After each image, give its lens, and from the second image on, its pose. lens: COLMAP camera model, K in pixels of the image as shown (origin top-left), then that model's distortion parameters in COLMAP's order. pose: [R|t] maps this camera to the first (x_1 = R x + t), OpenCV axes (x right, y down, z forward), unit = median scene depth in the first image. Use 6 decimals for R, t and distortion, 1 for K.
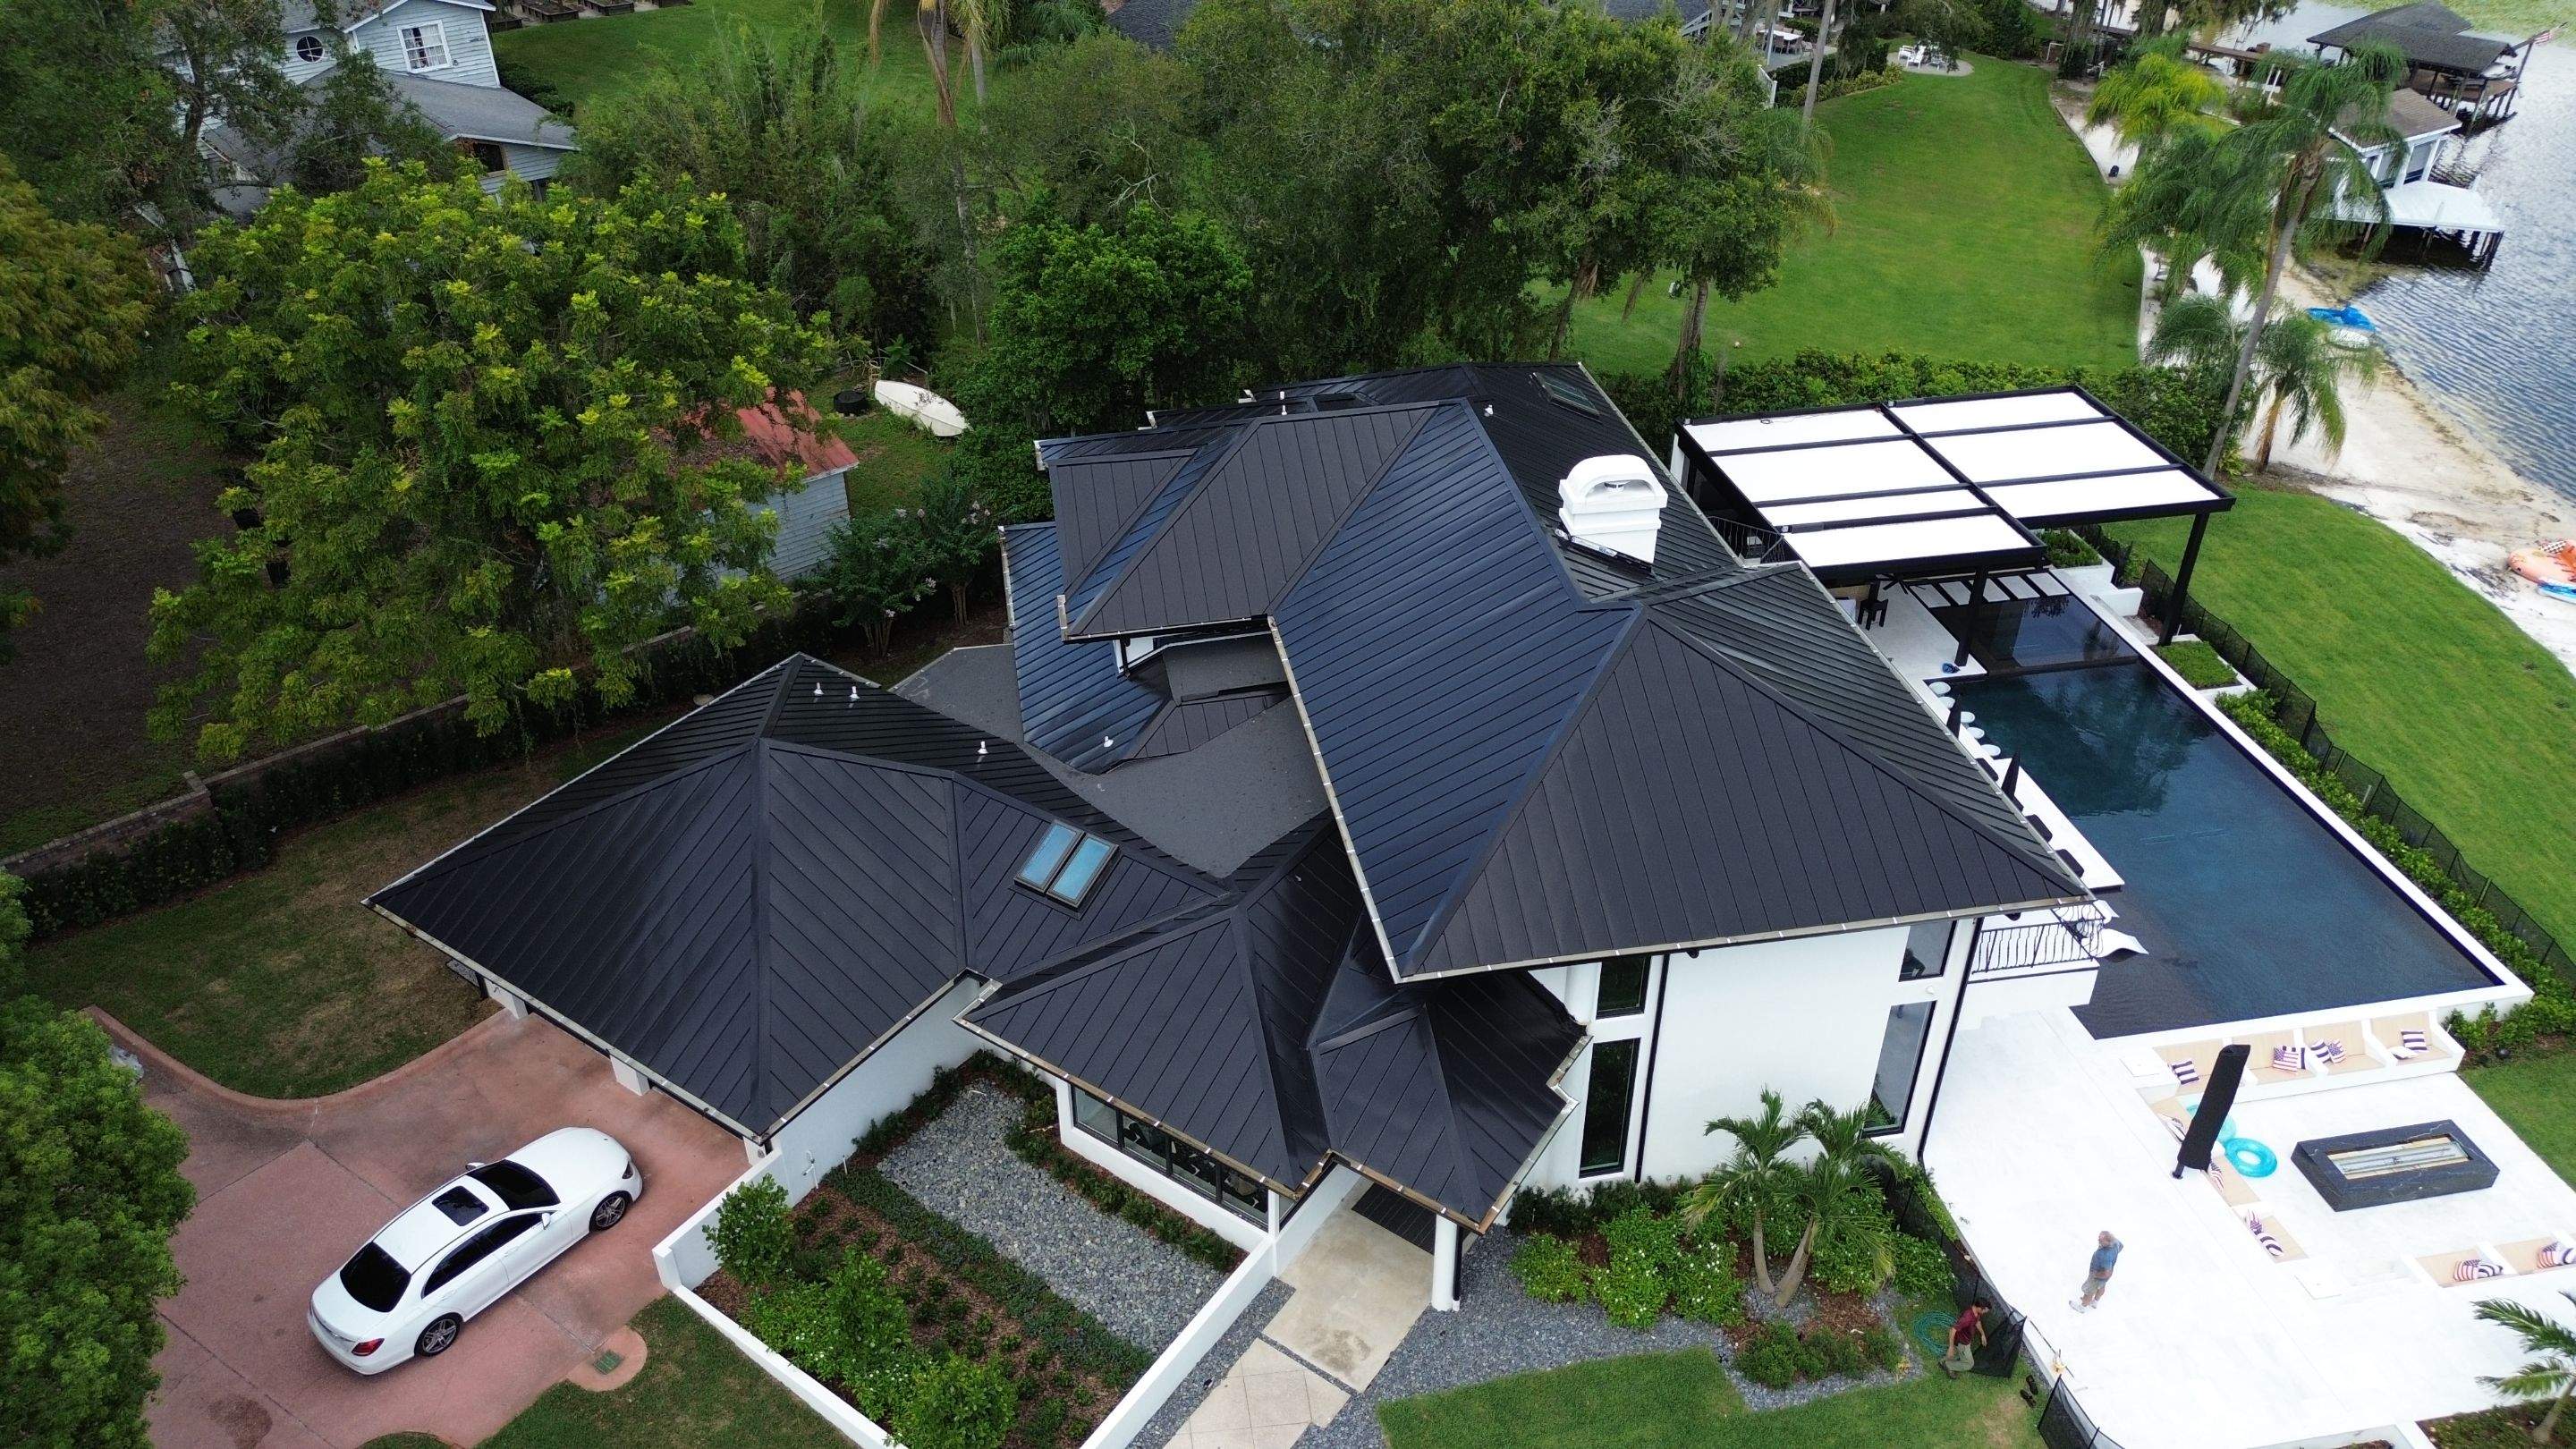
lens RADIAL K [[1819.8, 0, 1283.5], [0, 1819.8, 718.7], [0, 0, 1]] dist [0.068449, -0.078285]
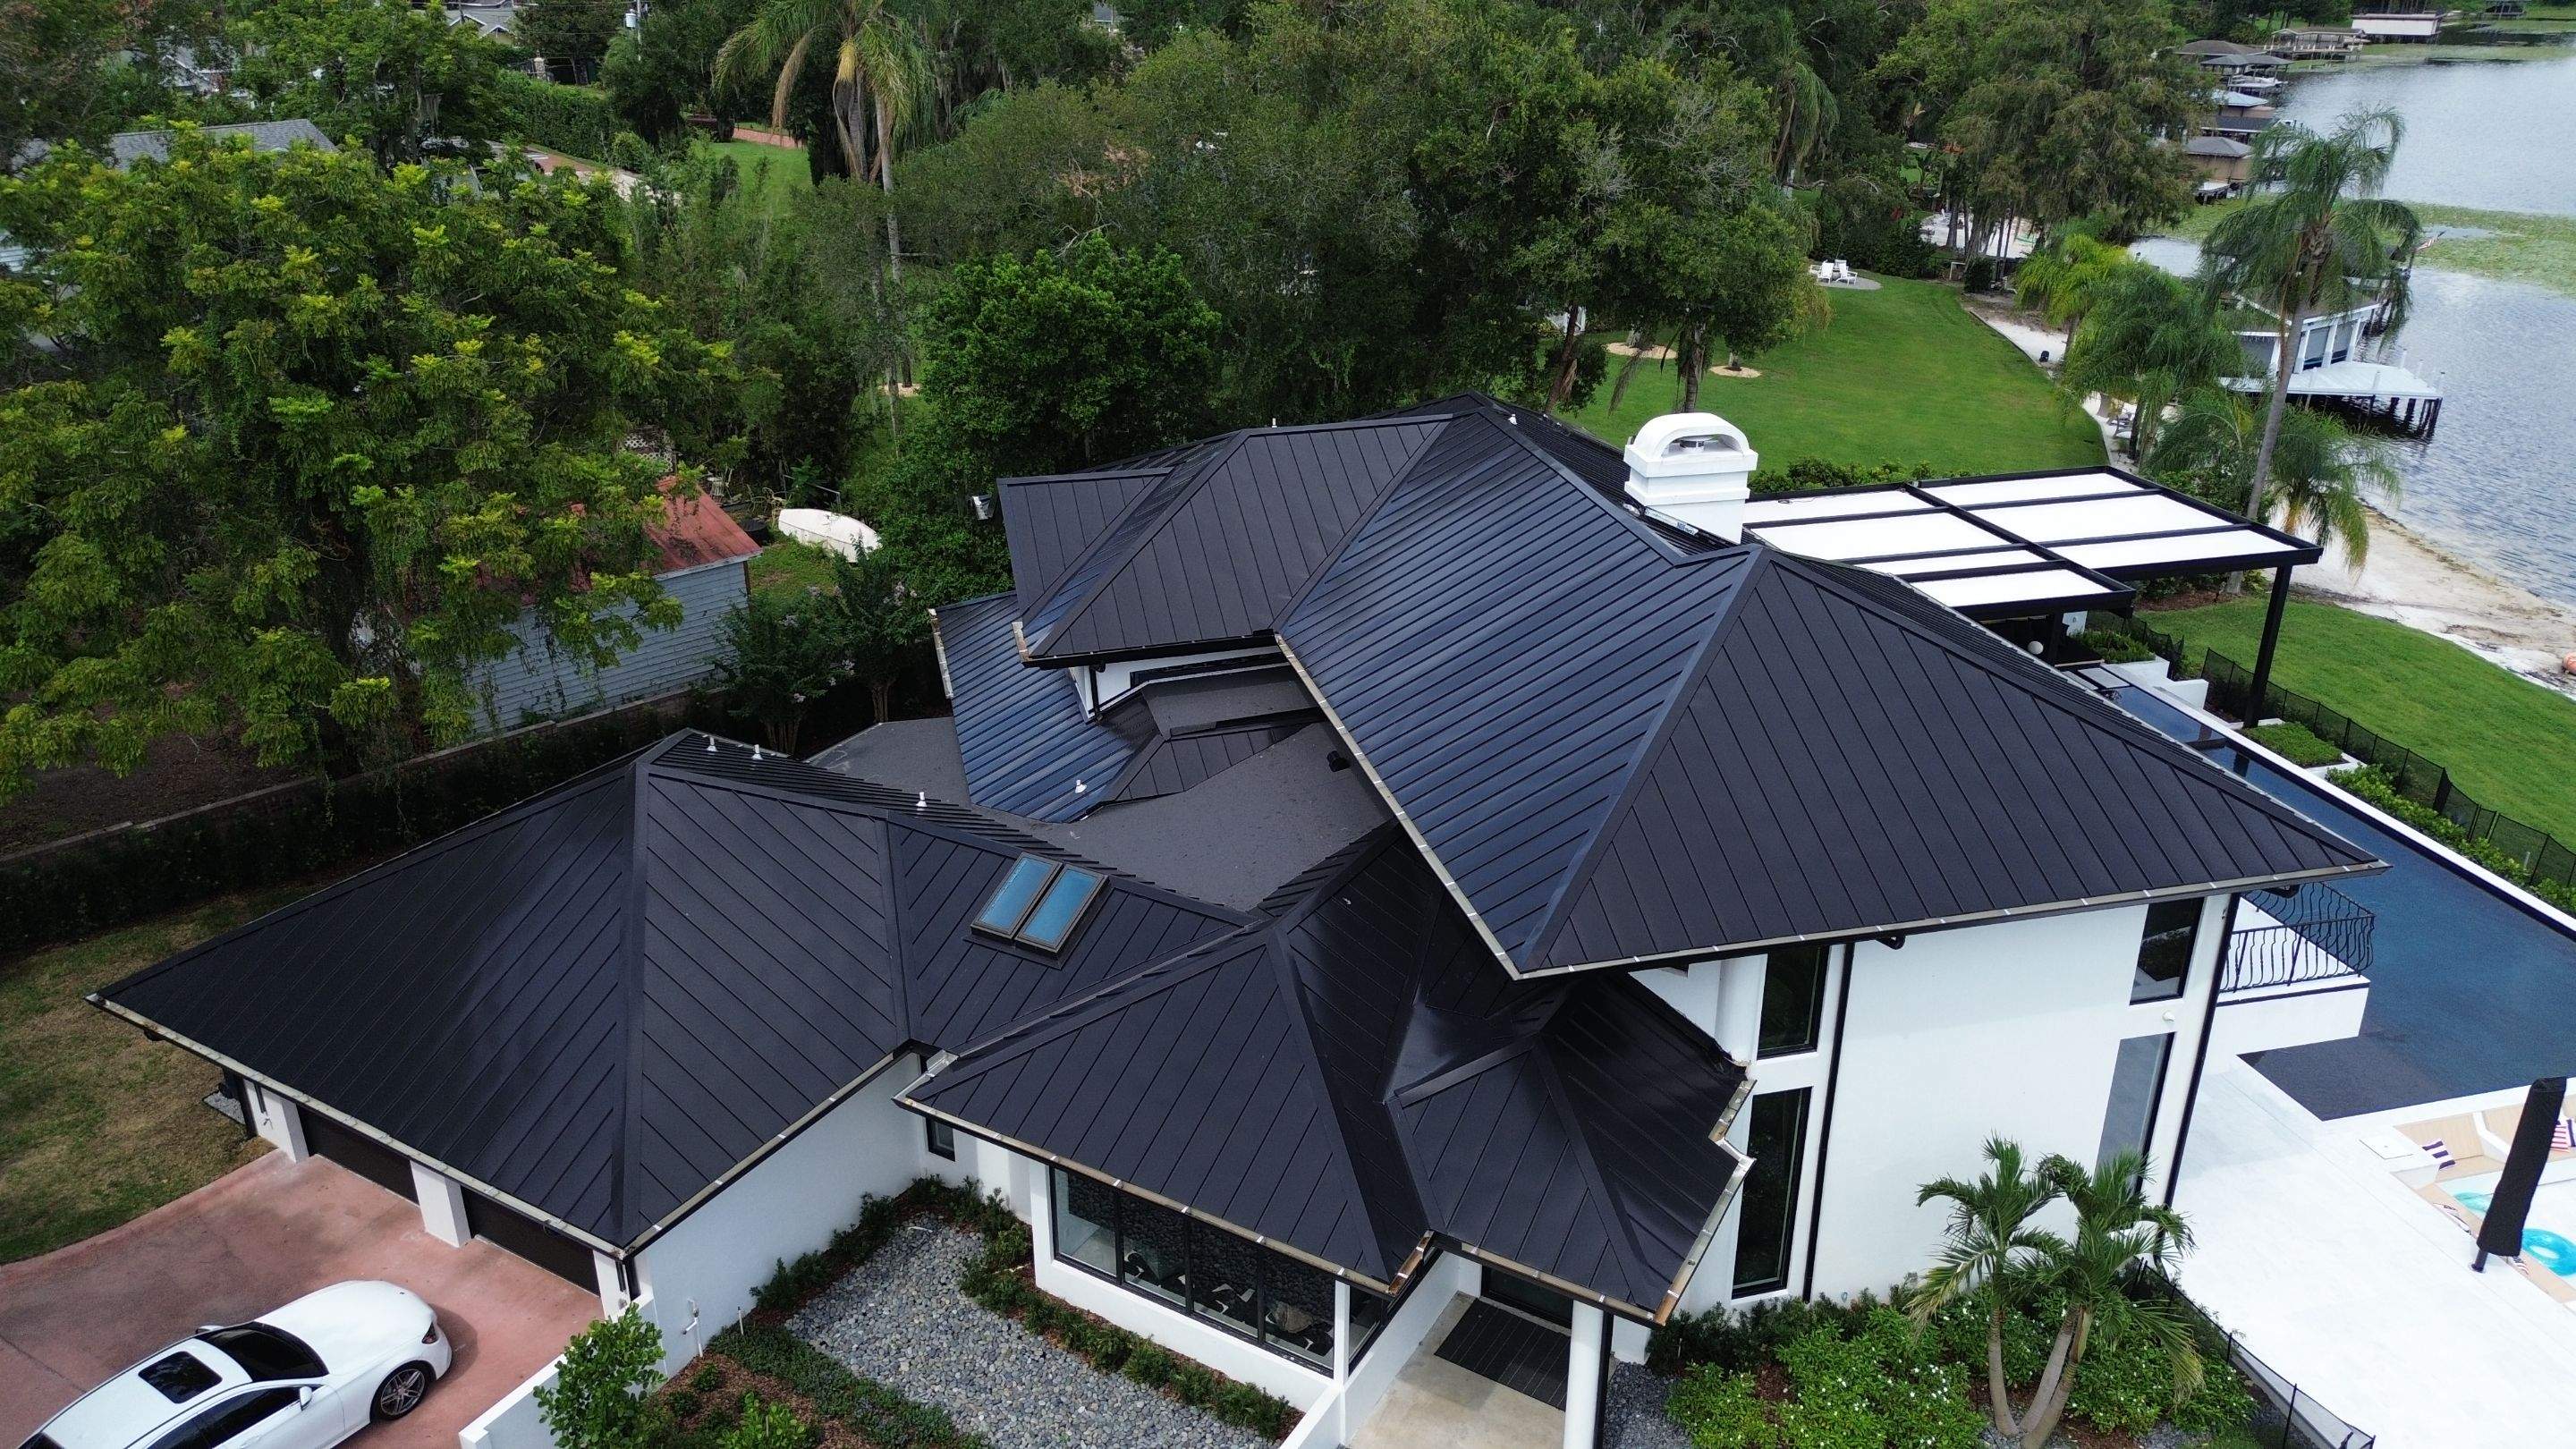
lens RADIAL K [[1819.8, 0, 1283.5], [0, 1819.8, 718.7], [0, 0, 1]] dist [0.068449, -0.078285]
pose [[0.997796, -0.025204, 0.061389, -0.060477], [0.035639, 0.983864, -0.175330, 0.137716], [-0.055979, 0.177132, 0.982594, 0.219832]]
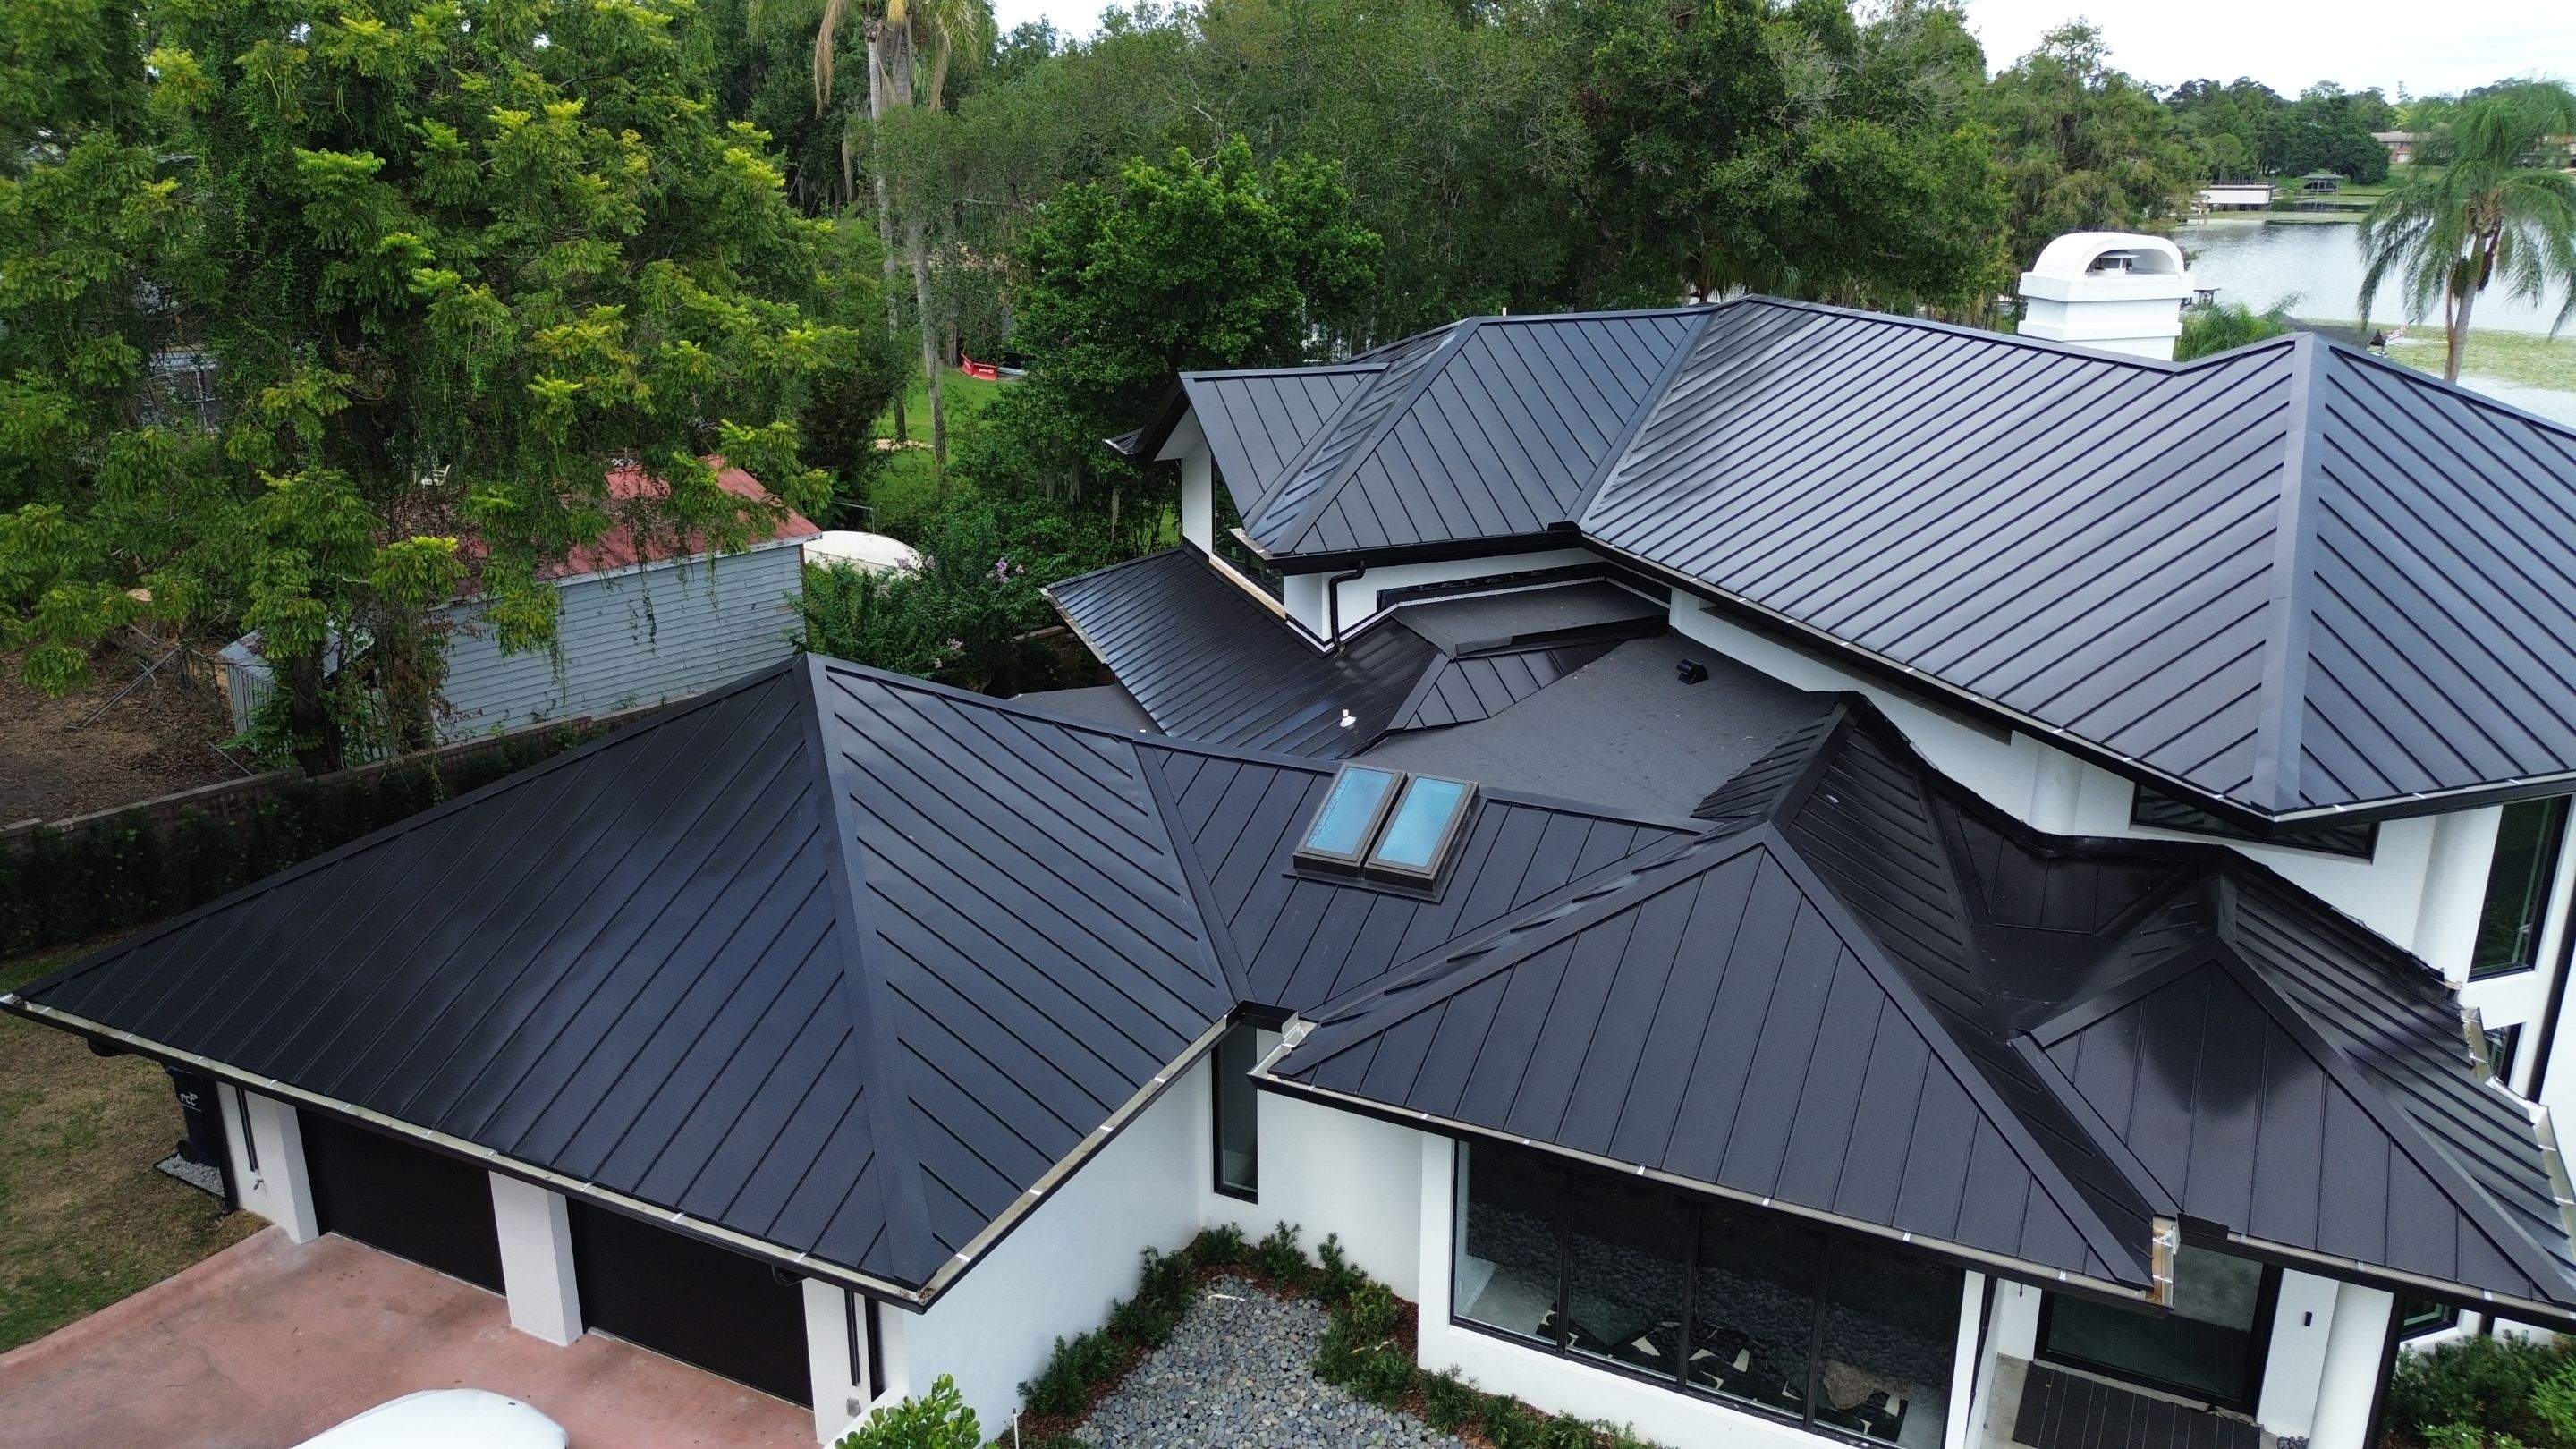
lens RADIAL K [[1819.8, 0, 1283.5], [0, 1819.8, 718.7], [0, 0, 1]] dist [0.068449, -0.078285]
pose [[0.990113, -0.041321, 0.134046, -0.217237], [0.076580, 0.959878, -0.269760, 0.190700], [-0.117521, 0.277358, 0.953552, 0.457348]]
